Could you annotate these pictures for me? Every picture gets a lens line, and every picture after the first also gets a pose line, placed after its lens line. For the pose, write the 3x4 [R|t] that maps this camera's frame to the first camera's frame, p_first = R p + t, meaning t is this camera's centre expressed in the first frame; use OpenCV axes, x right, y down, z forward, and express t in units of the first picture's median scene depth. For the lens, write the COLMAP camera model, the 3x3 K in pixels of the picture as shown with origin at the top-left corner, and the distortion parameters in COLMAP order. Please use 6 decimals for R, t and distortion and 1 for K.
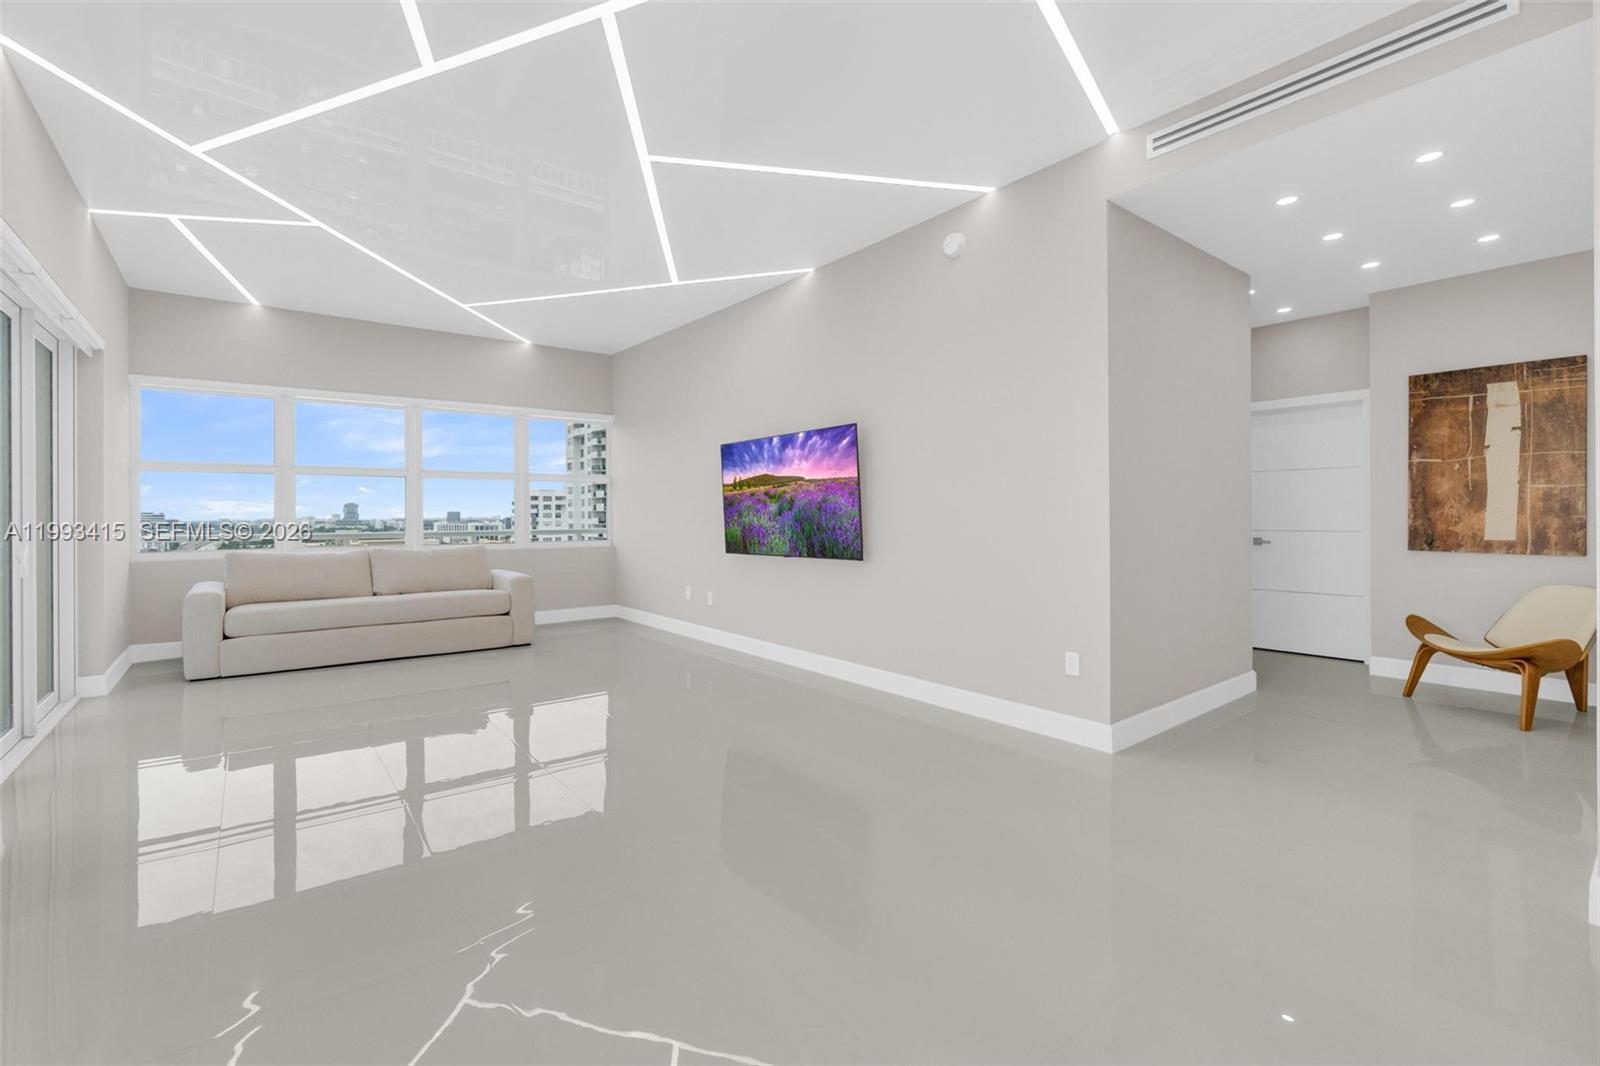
lens RADIAL K [[694.3, 0, 783.0], [0, 694.3, 519.4], [0, 0, 1]] dist [-0.000980, 0.000423]
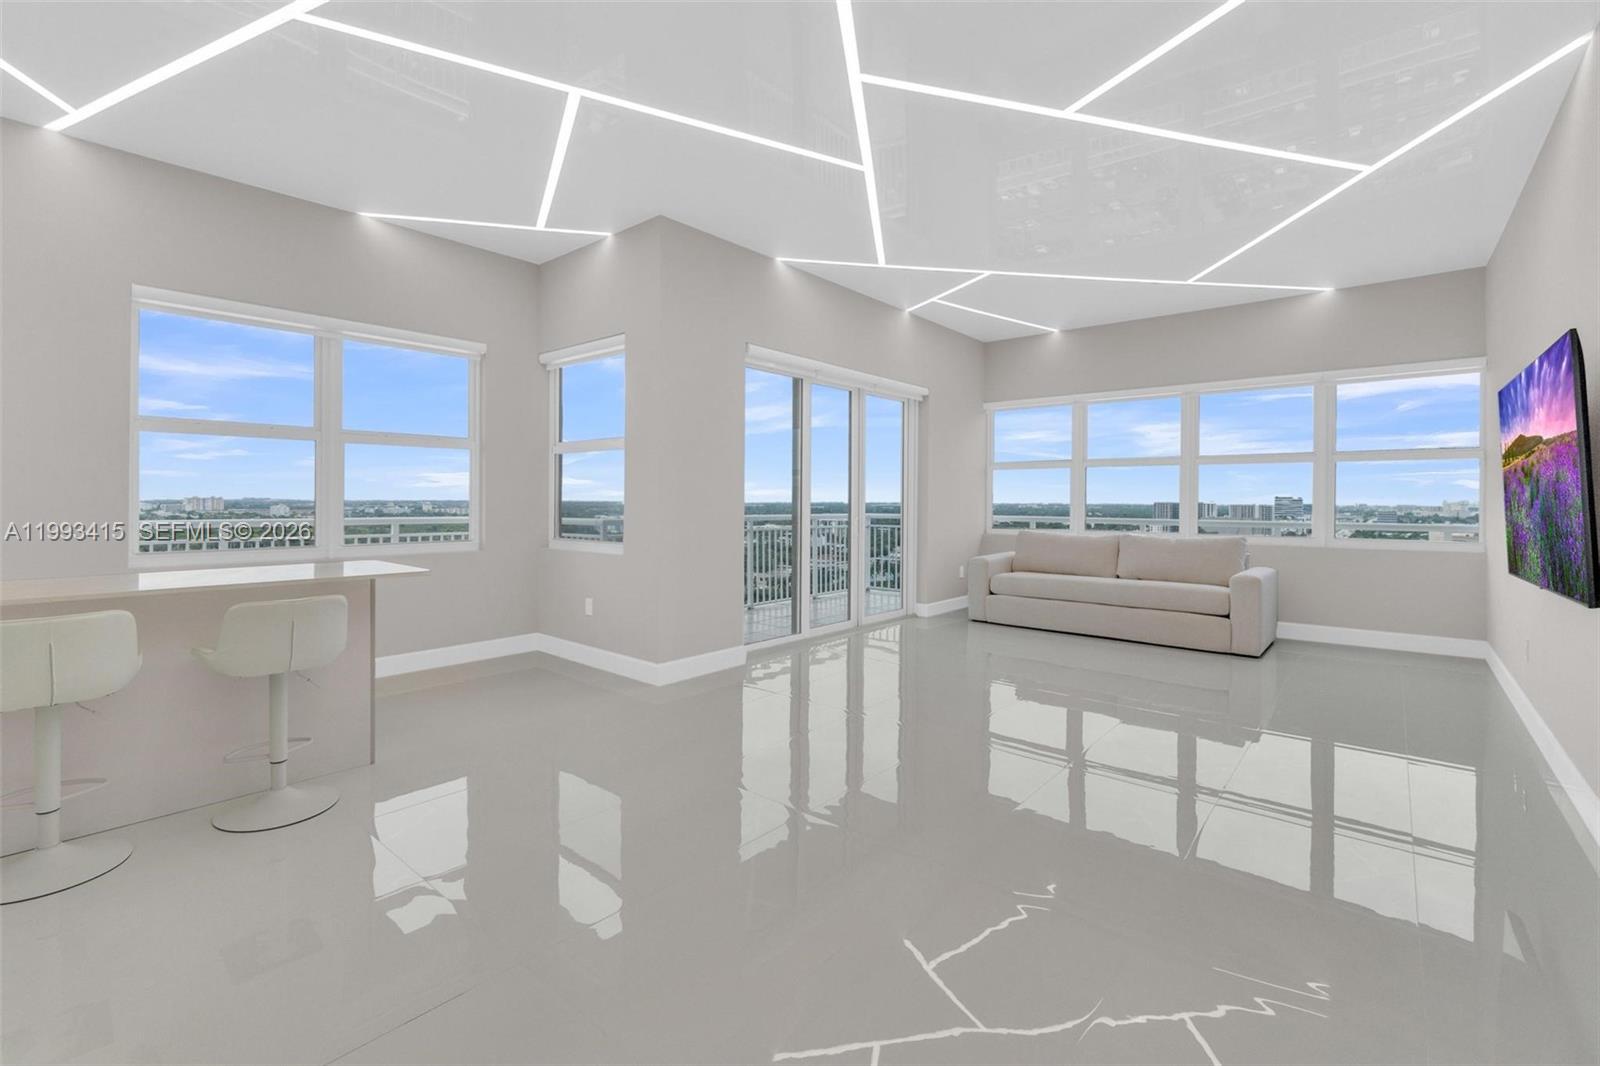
lens RADIAL K [[712.3, 0, 780.1], [0, 712.3, 500.9], [0, 0, 1]] dist [-0.003715, -0.000319]
pose [[0.194835, 0.006758, -0.980813, 0.385768], [-0.011312, 0.999925, 0.004642, -0.008097], [0.980771, 0.010191, 0.194897, 0.276880]]
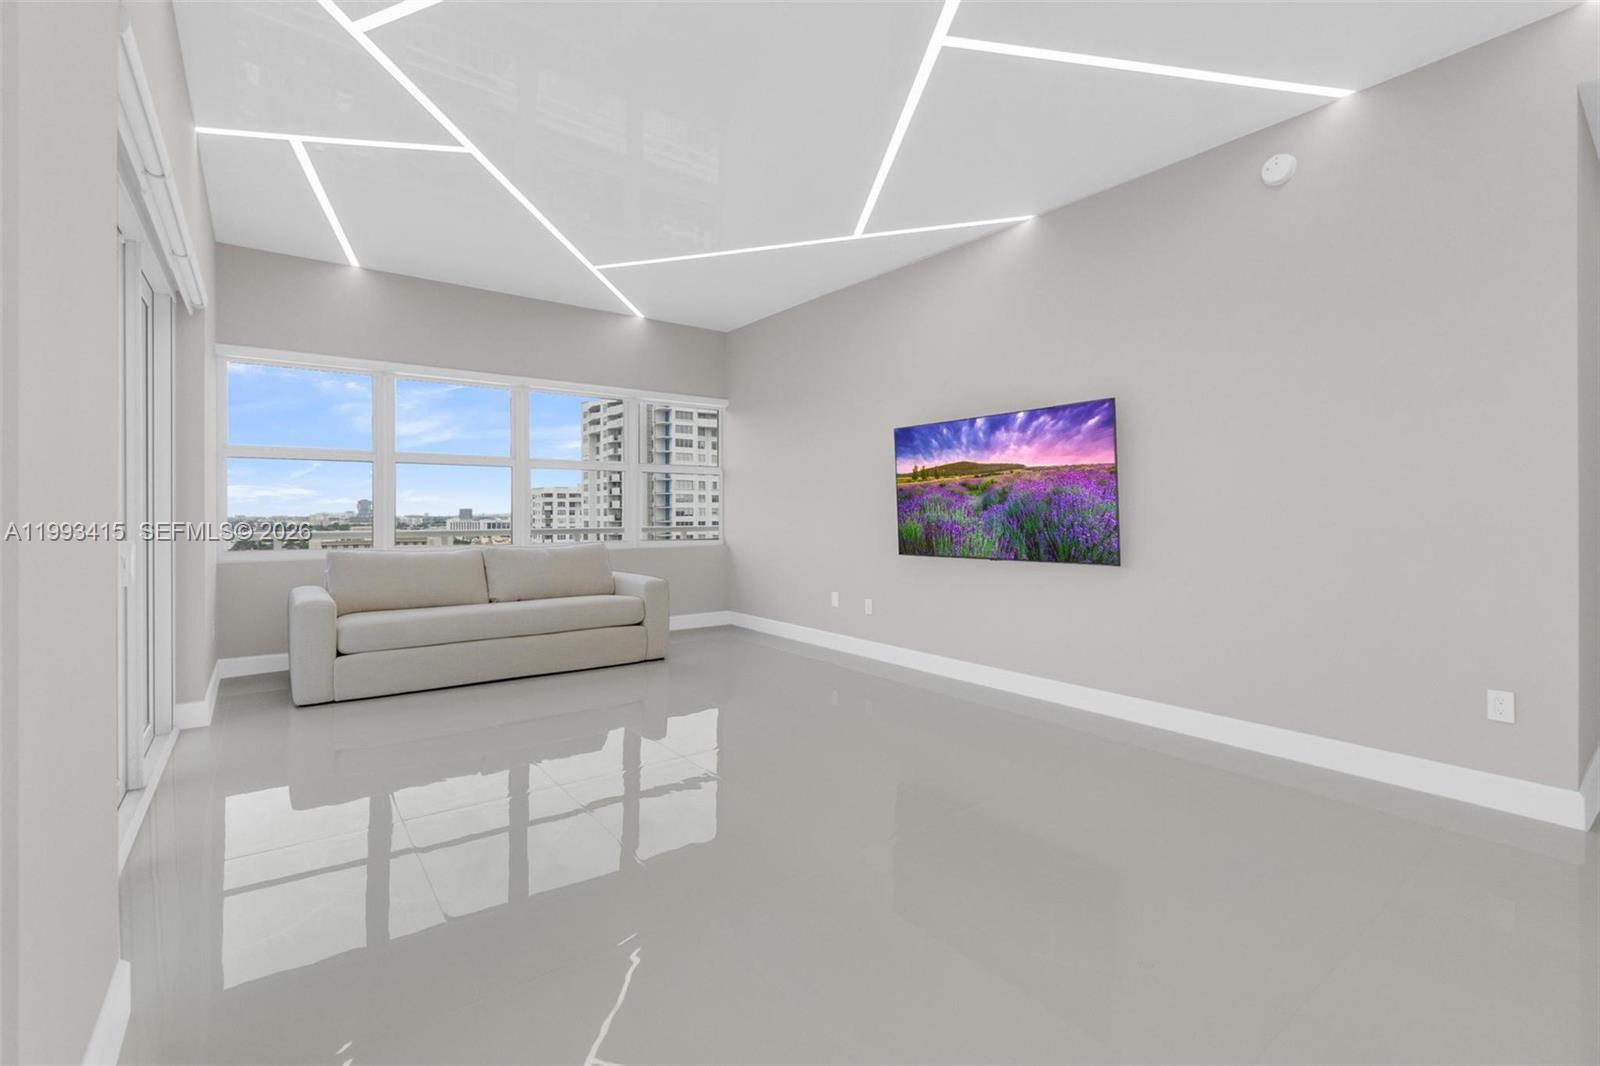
lens RADIAL K [[694.6, 0, 788.4], [0, 694.6, 515.7], [0, 0, 1]] dist [0.000221, -0.000111]
pose [[0.999973, 0.002408, -0.006926, -0.212994], [-0.002424, 0.999994, -0.002359, 0.002802], [0.006921, 0.002375, 0.999973, 0.137414]]
